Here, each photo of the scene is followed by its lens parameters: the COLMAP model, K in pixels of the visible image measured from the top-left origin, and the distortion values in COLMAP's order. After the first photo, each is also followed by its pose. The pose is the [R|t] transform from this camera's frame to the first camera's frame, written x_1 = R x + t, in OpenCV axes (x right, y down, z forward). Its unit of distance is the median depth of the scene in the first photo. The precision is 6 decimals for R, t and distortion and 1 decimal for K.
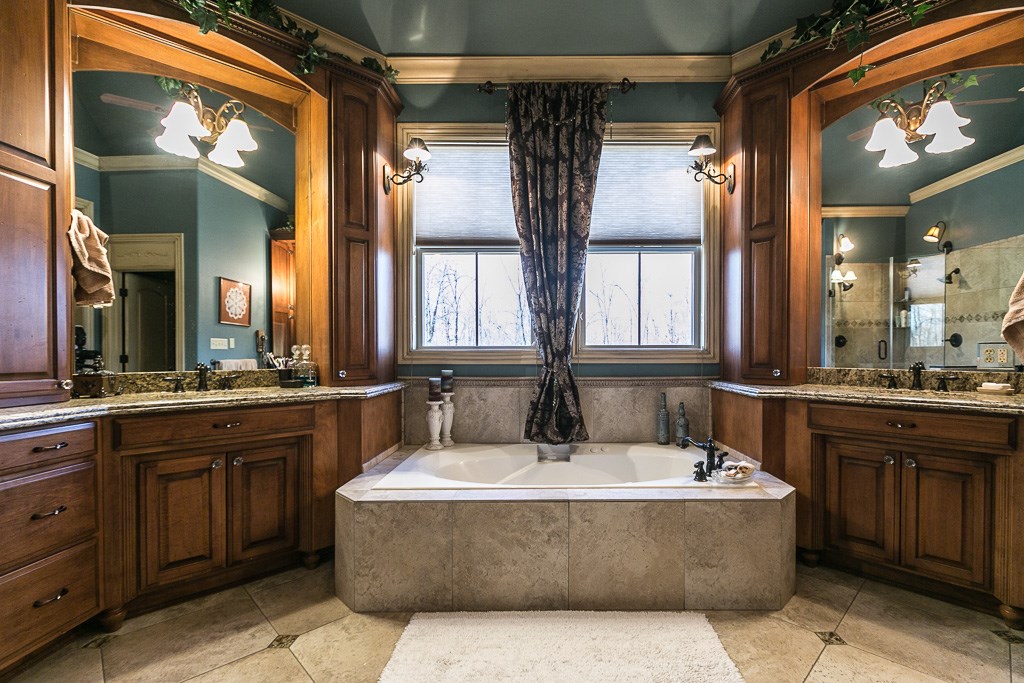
lens RADIAL K [[459.5, 0, 543.4], [0, 459.5, 351.3], [0, 0, 1]] dist [-0.011915, 0.001365]
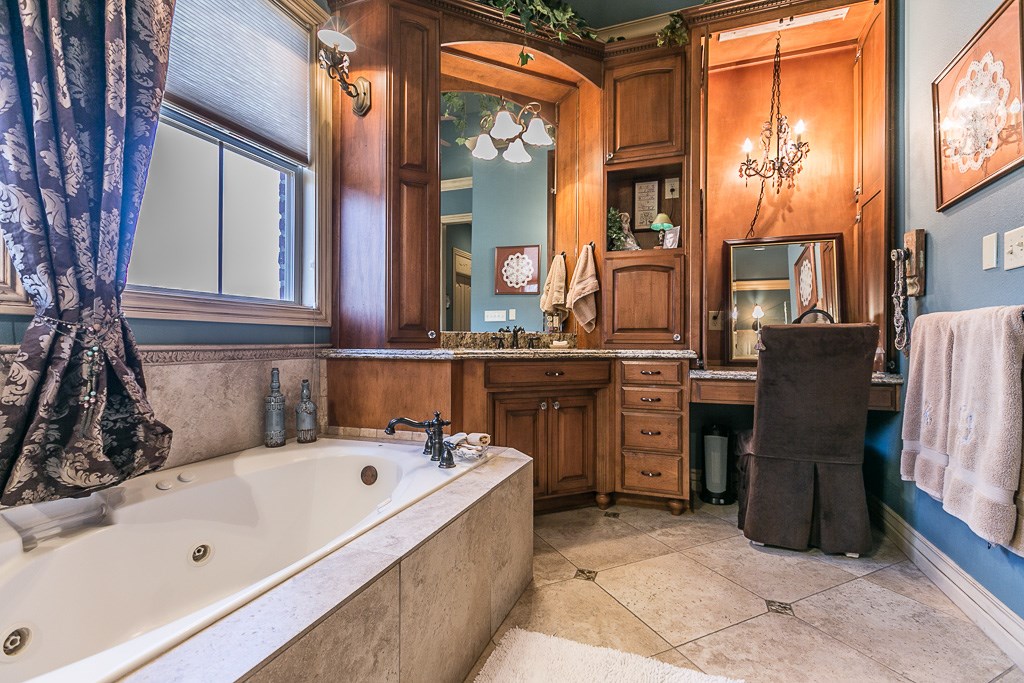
lens RADIAL K [[459.5, 0, 517.1], [0, 459.5, 339.9], [0, 0, 1]] dist [-0.011915, 0.001365]
pose [[0.333087, 0.010877, 0.942833, -0.250588], [-0.001924, 0.999939, -0.010857, 0.058157], [-0.942894, 0.001802, 0.333088, 0.467919]]
